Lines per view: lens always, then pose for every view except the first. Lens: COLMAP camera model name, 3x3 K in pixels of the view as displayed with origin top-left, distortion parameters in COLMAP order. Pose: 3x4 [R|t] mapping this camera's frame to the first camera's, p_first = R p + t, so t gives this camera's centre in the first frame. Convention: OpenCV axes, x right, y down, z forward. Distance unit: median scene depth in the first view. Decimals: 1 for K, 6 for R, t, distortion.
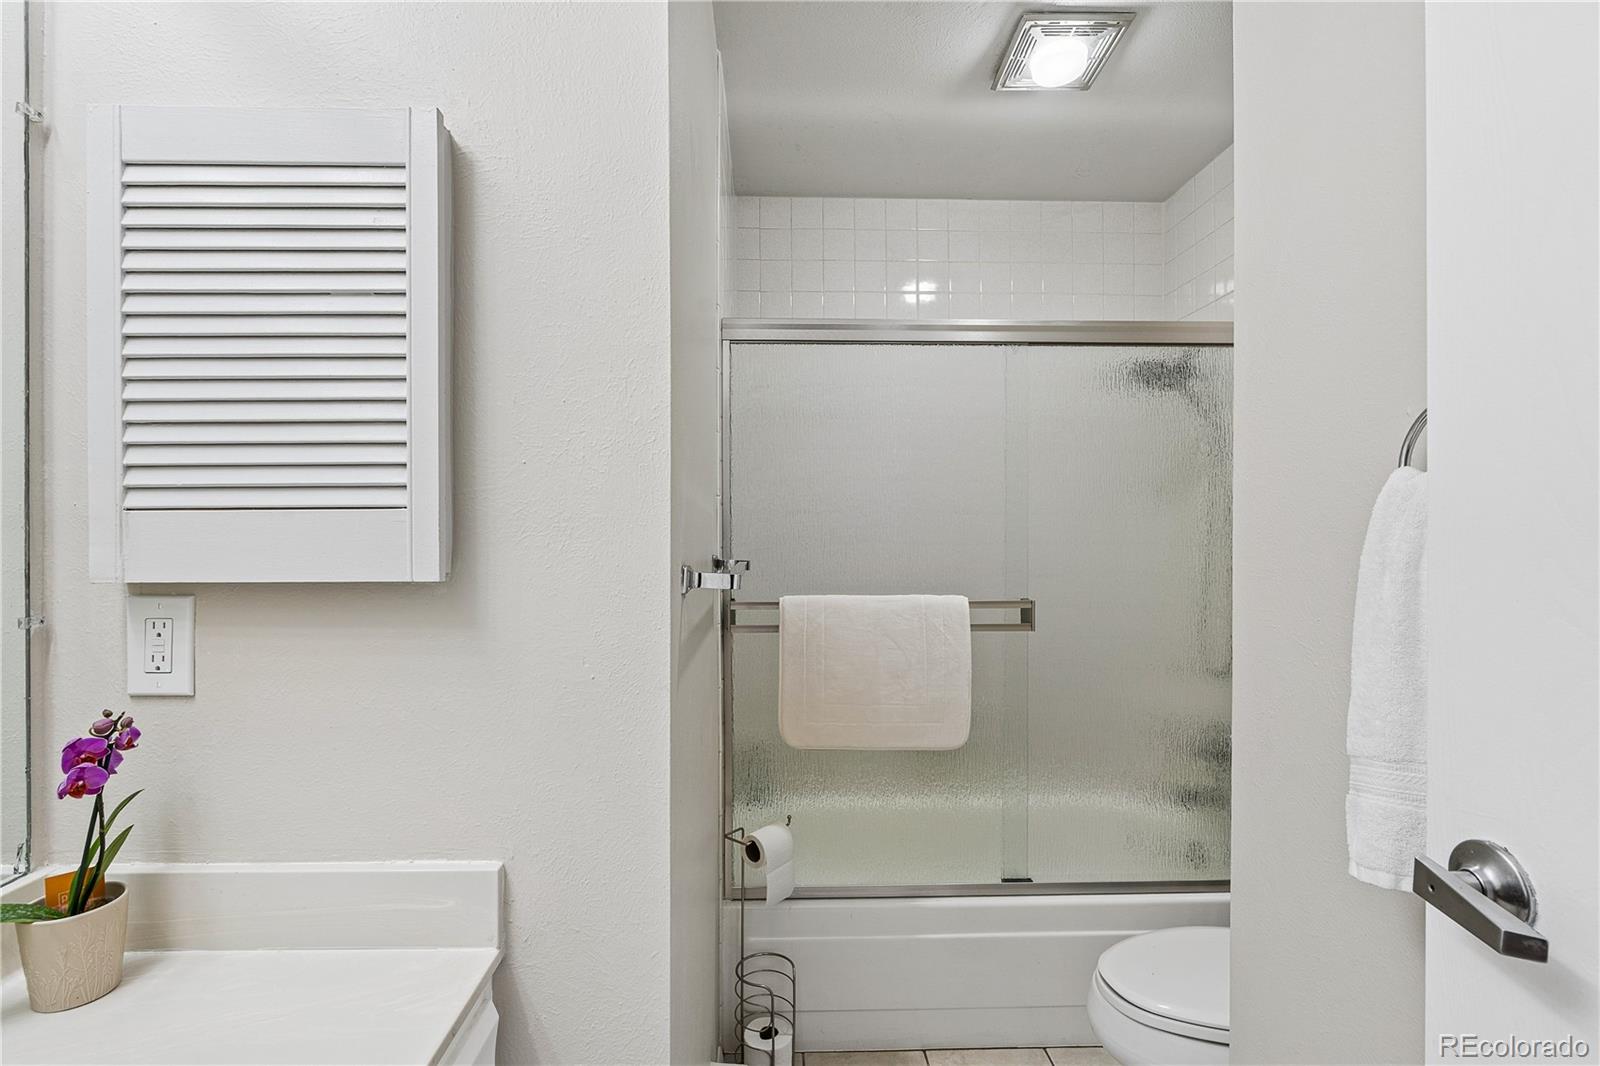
lens RADIAL K [[757.5, 0, 799.4], [0, 757.5, 535.8], [0, 0, 1]] dist [-0.007645, 0.001769]
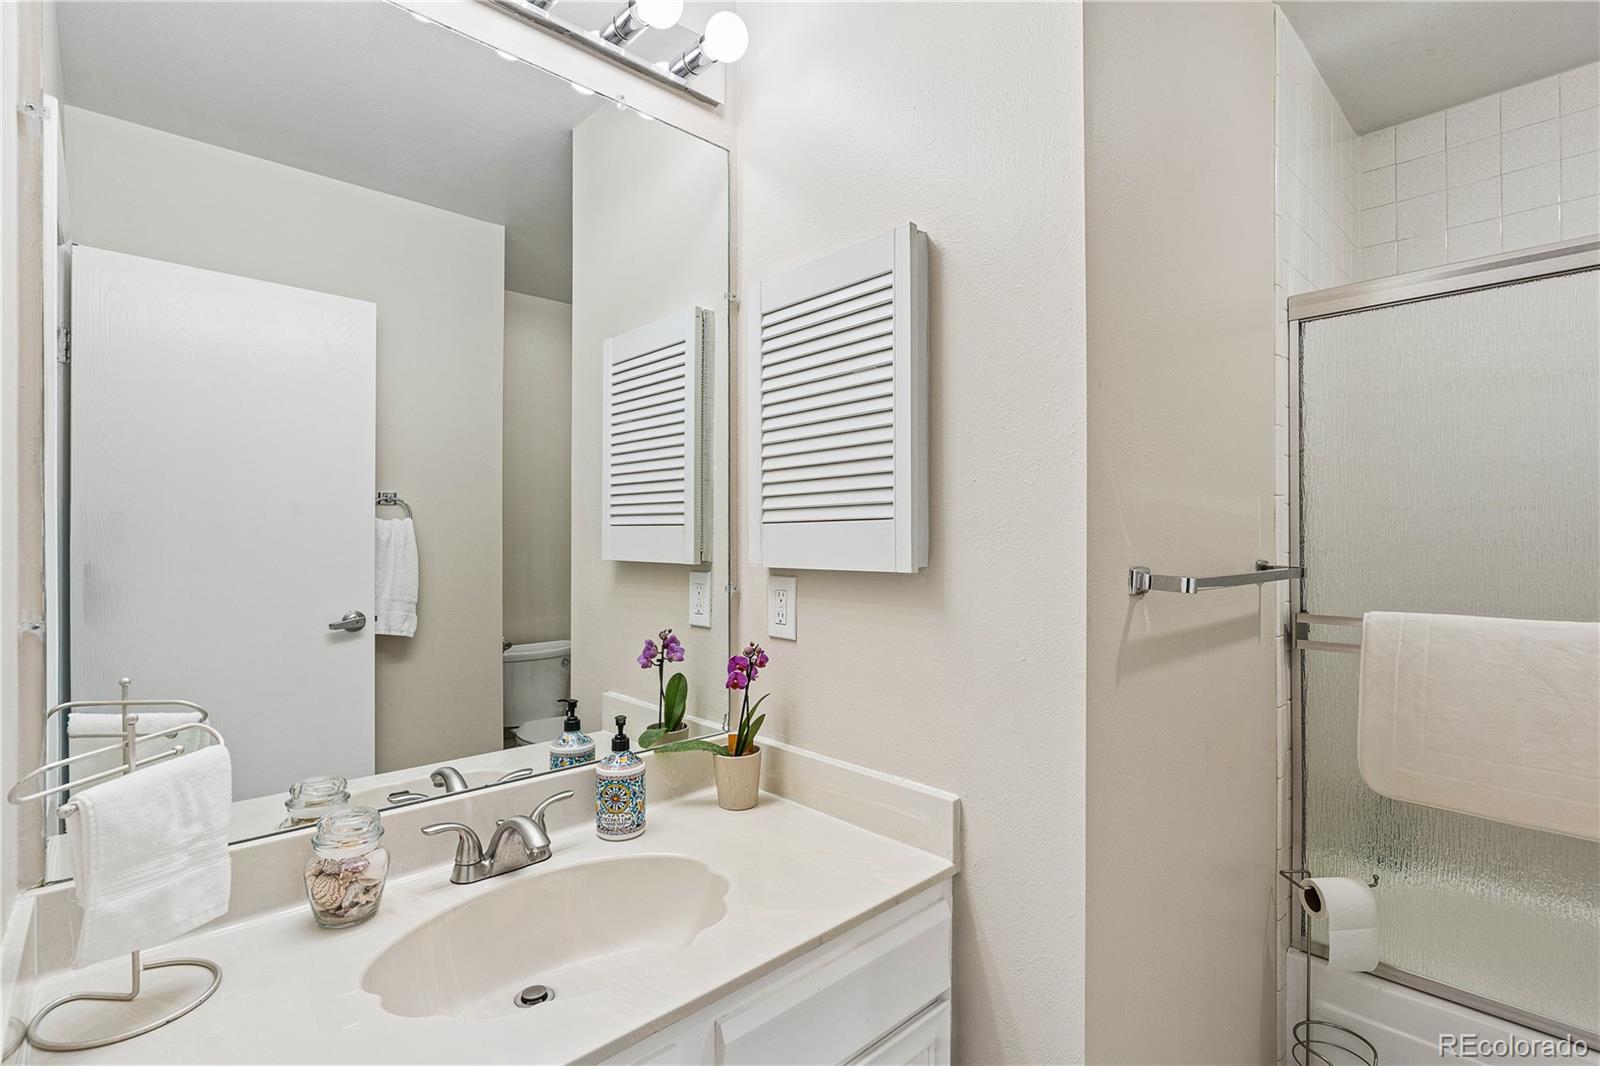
lens RADIAL K [[757.5, 0, 819.2], [0, 757.5, 536.2], [0, 0, 1]] dist [-0.007645, 0.001769]
pose [[0.671649, -0.002792, -0.740864, 0.401728], [-0.000919, 0.999989, -0.004602, 0.001393], [0.740869, 0.003772, 0.671639, -0.026819]]
